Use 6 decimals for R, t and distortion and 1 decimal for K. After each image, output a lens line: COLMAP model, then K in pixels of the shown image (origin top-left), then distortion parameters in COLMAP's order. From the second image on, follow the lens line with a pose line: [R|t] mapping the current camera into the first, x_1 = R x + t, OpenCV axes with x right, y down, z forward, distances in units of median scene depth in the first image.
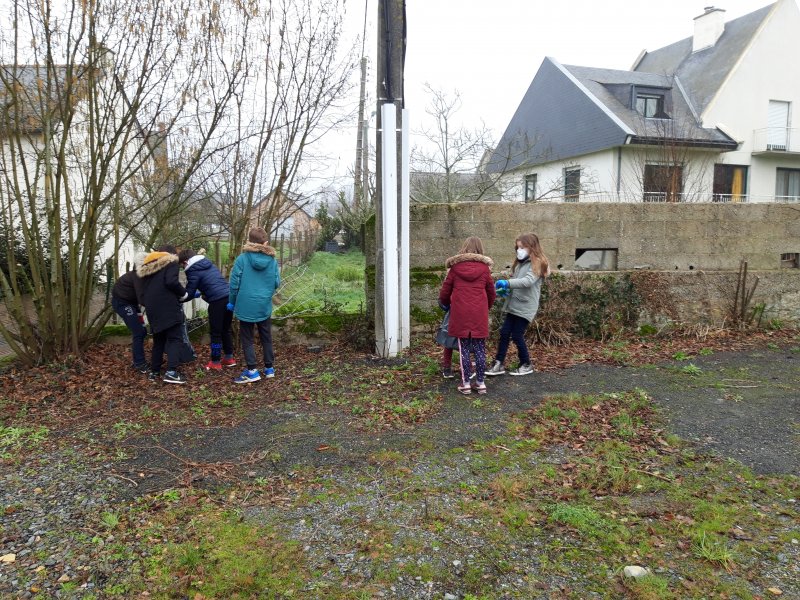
lens RADIAL K [[664.8, 0, 400.0], [0, 664.8, 300.0], [0, 0, 1]] dist [0.109771, -0.151381]
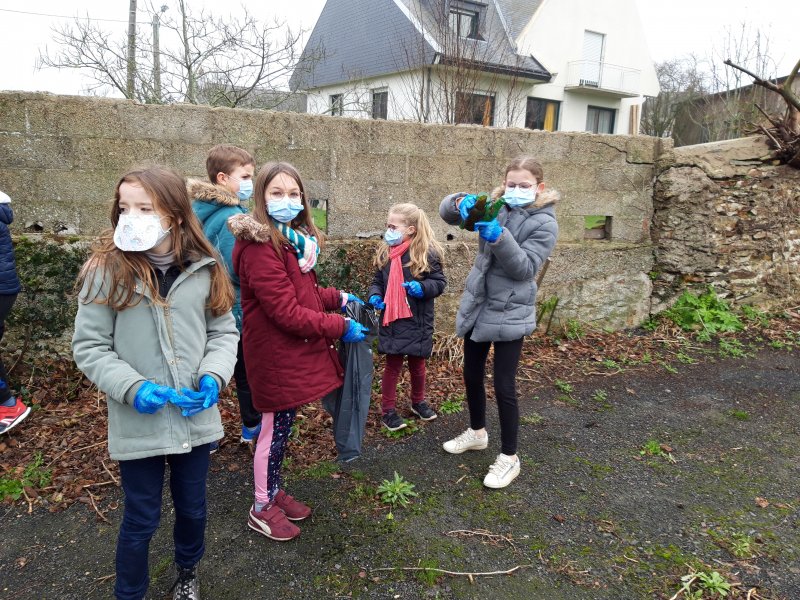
lens RADIAL K [[664.8, 0, 400.0], [0, 664.8, 300.0], [0, 0, 1]] dist [0.109771, -0.151381]
pose [[0.970038, -0.004642, 0.242908, 0.074009], [-0.020939, 0.994500, 0.102620, -0.015760], [-0.242049, -0.104632, 0.964606, 0.131785]]
